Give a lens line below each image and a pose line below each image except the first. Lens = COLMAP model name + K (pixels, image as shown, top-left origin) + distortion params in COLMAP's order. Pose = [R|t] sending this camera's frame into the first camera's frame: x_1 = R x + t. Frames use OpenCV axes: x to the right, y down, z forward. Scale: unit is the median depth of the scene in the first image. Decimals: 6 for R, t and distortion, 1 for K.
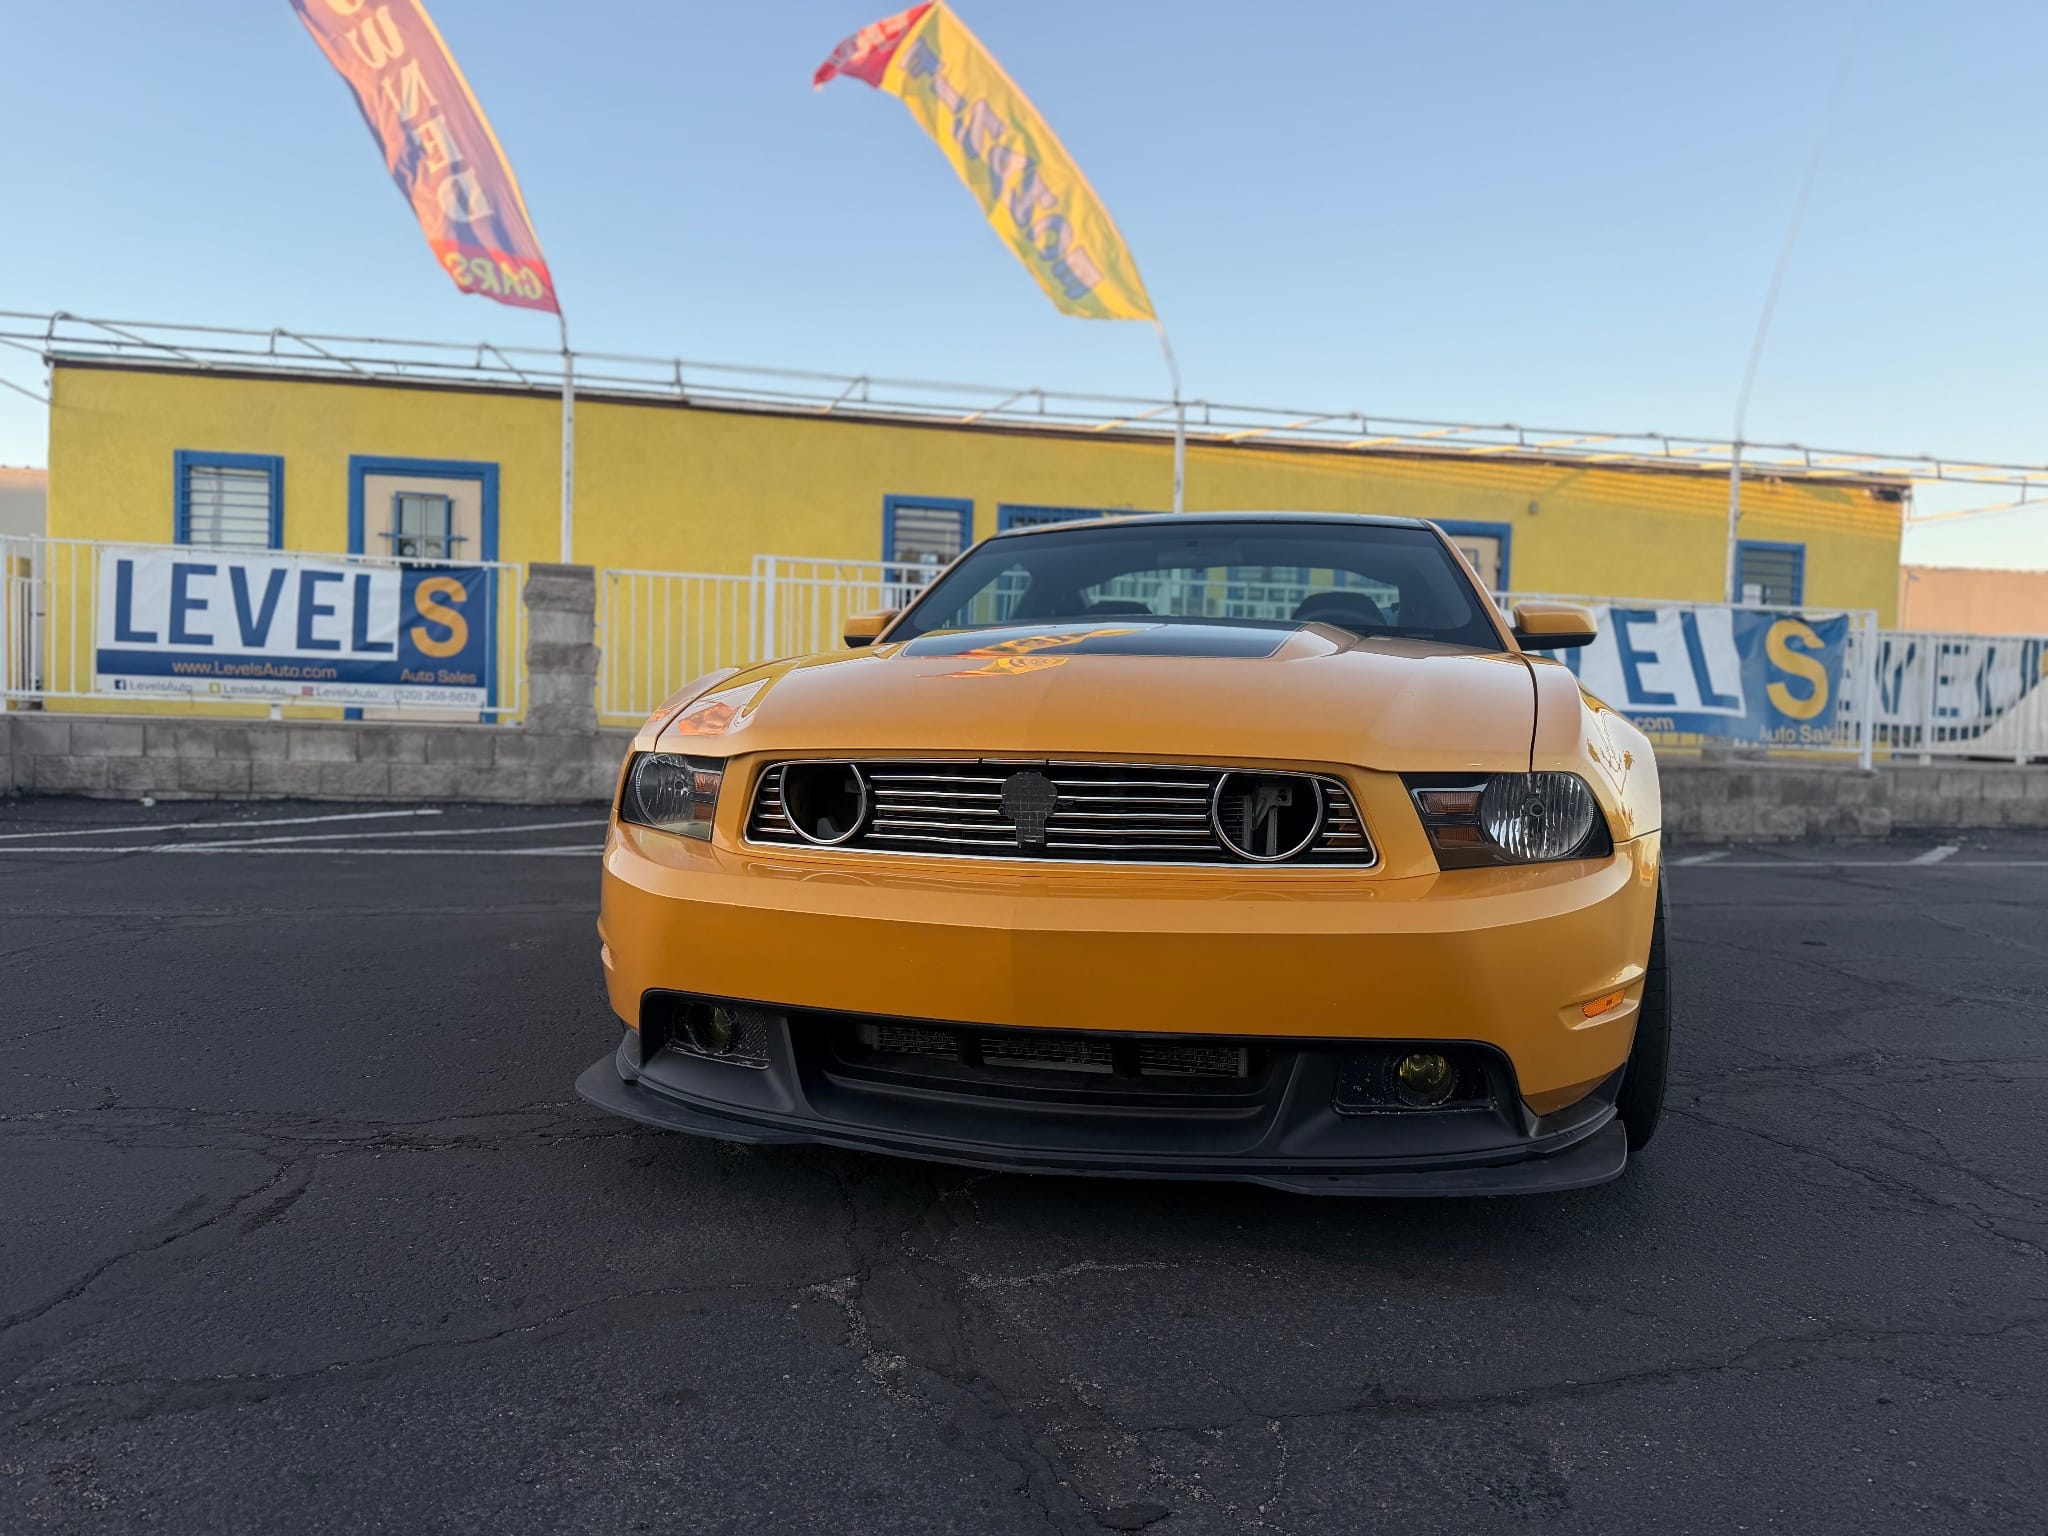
lens RADIAL K [[1458.0, 0, 1023.5], [0, 1458.0, 762.3], [0, 0, 1]] dist [0.024134, -0.027712]
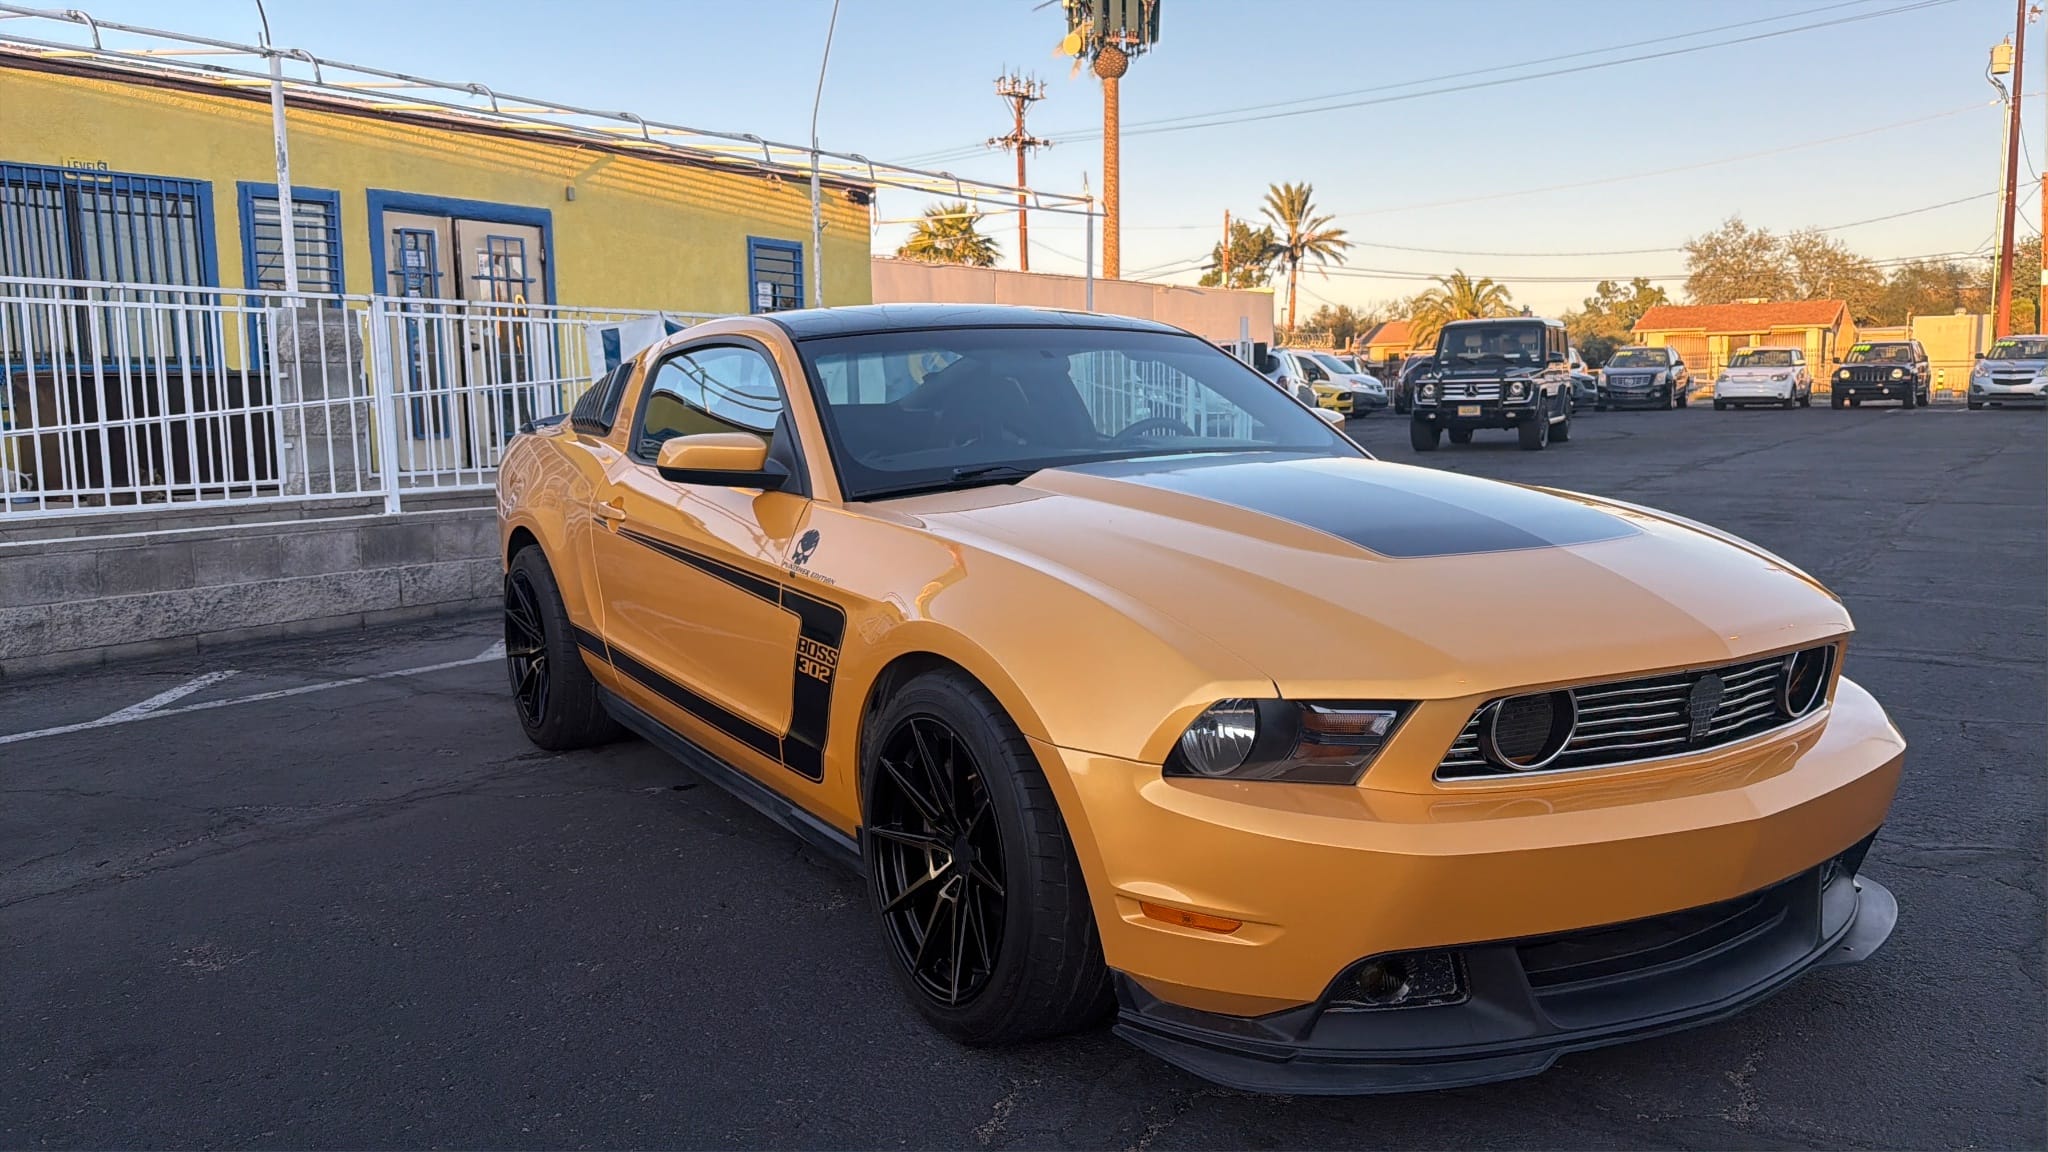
lens RADIAL K [[1608.9, 0, 1020.1], [0, 1608.9, 580.2], [0, 0, 1]] dist [0.205822, -0.351441]
pose [[0.714359, -0.118611, 0.689654, -0.271045], [0.056530, 0.992091, 0.112071, -0.051643], [-0.697492, -0.041073, 0.715415, 0.101452]]
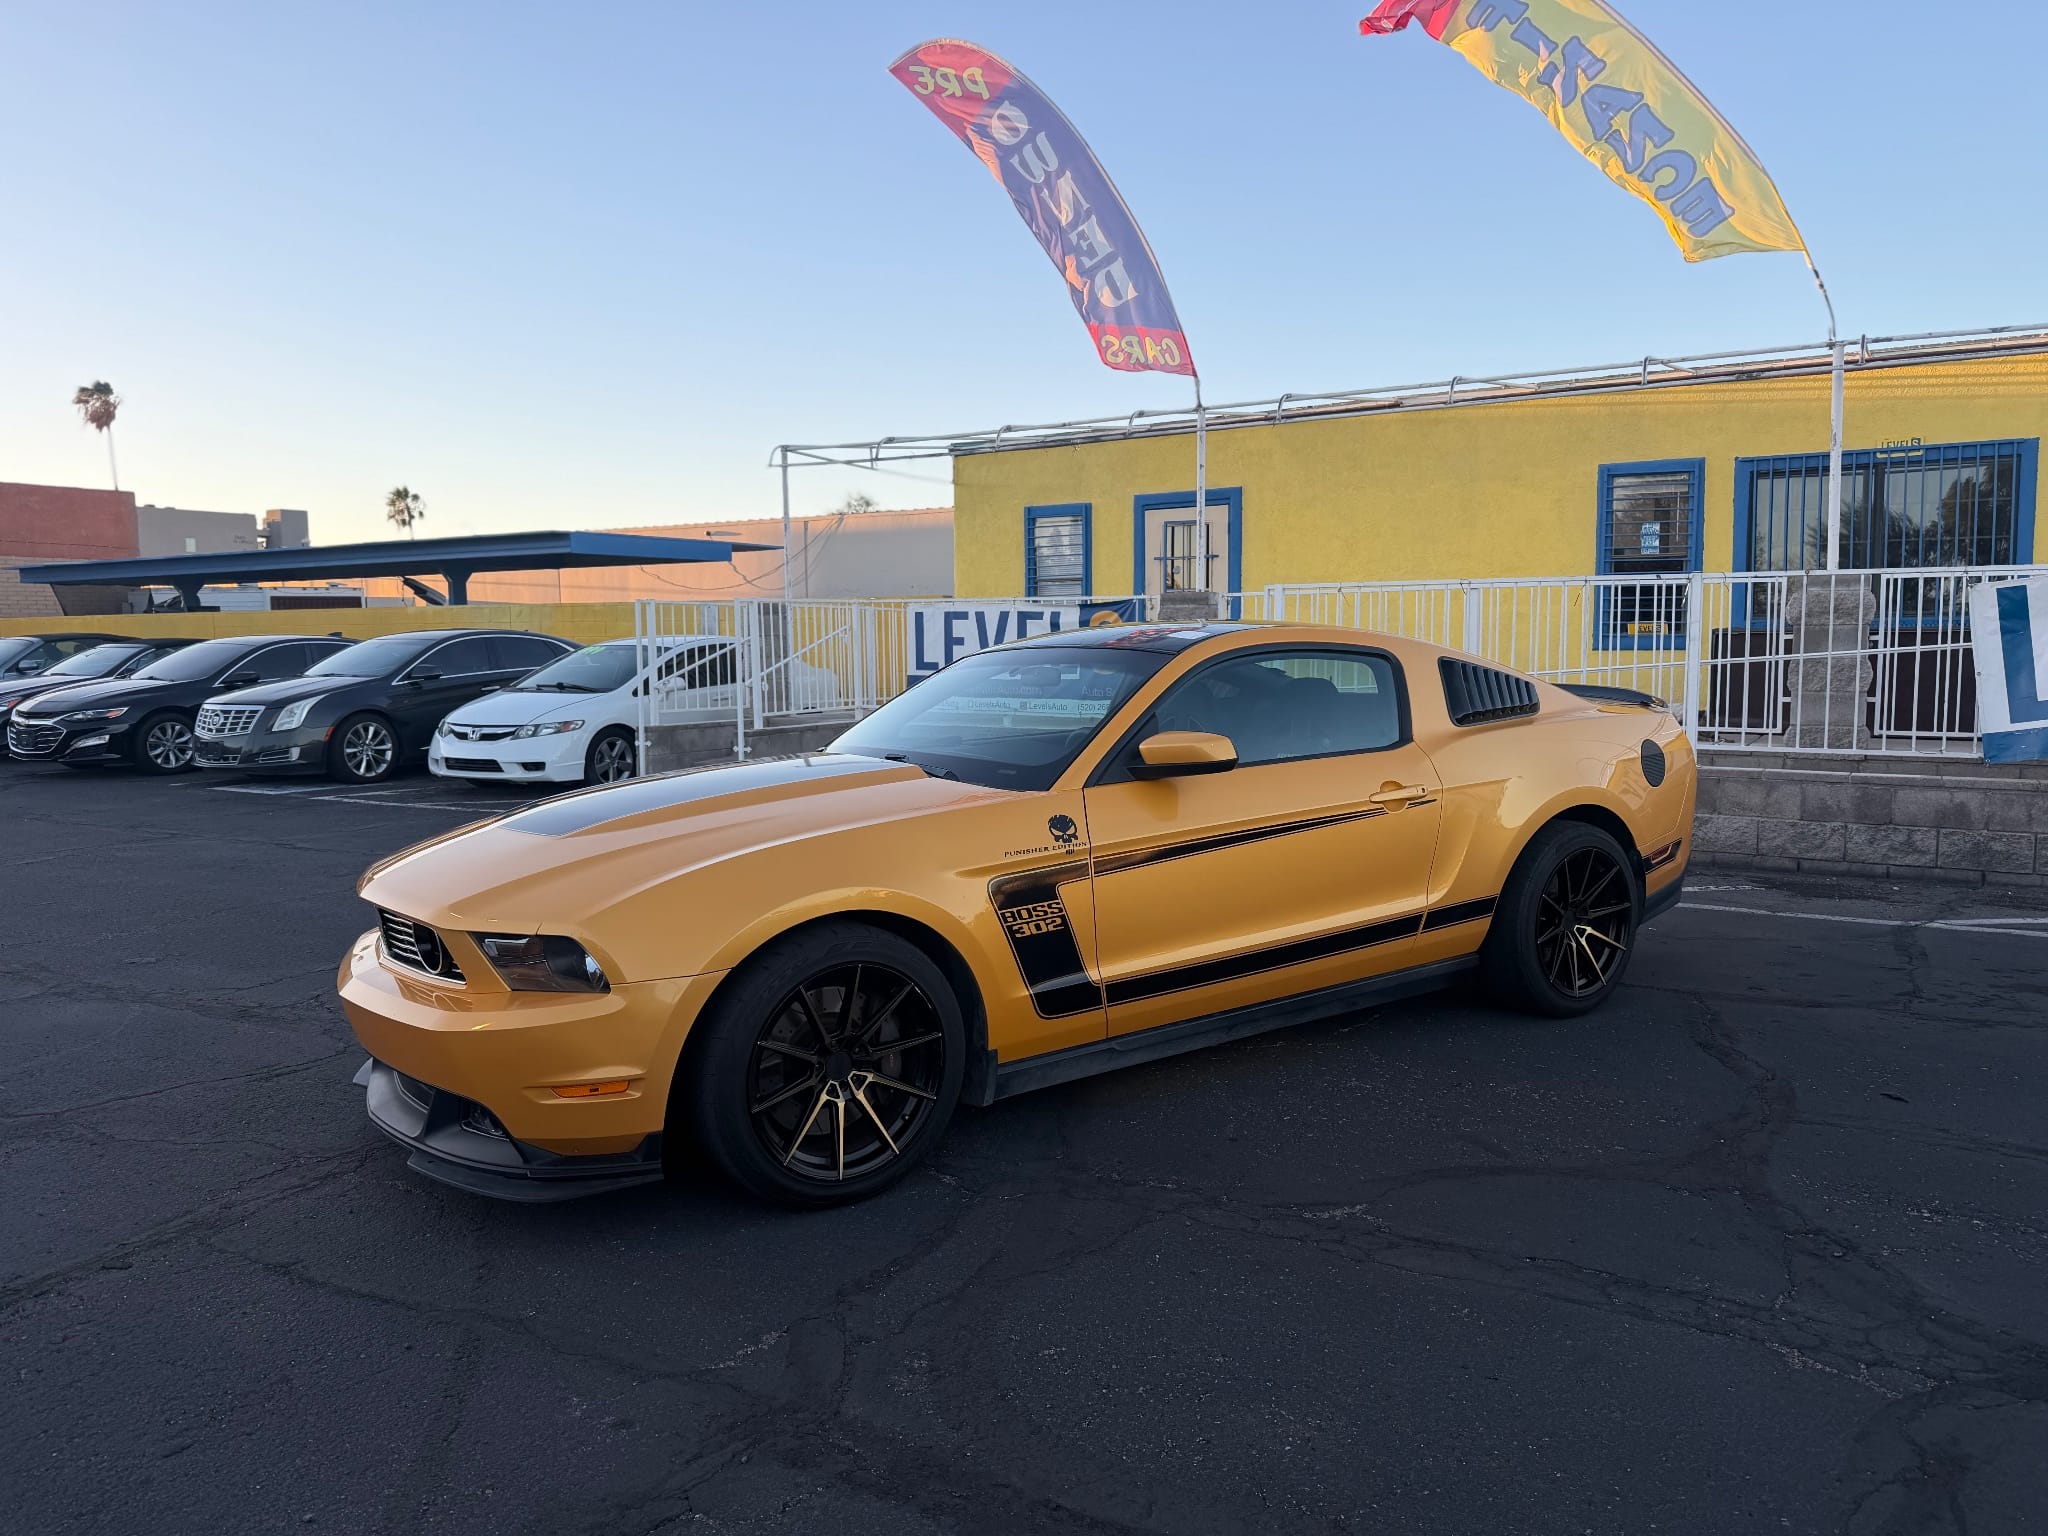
lens RADIAL K [[1432.2, 0, 1023.1], [0, 1432.2, 780.8], [0, 0, 1]] dist [0.118866, -0.166874]
pose [[0.722526, 0.035708, -0.690421, 0.400423], [0.009251, 0.998076, 0.061300, -0.055826], [0.691282, -0.050678, 0.720806, 0.056591]]
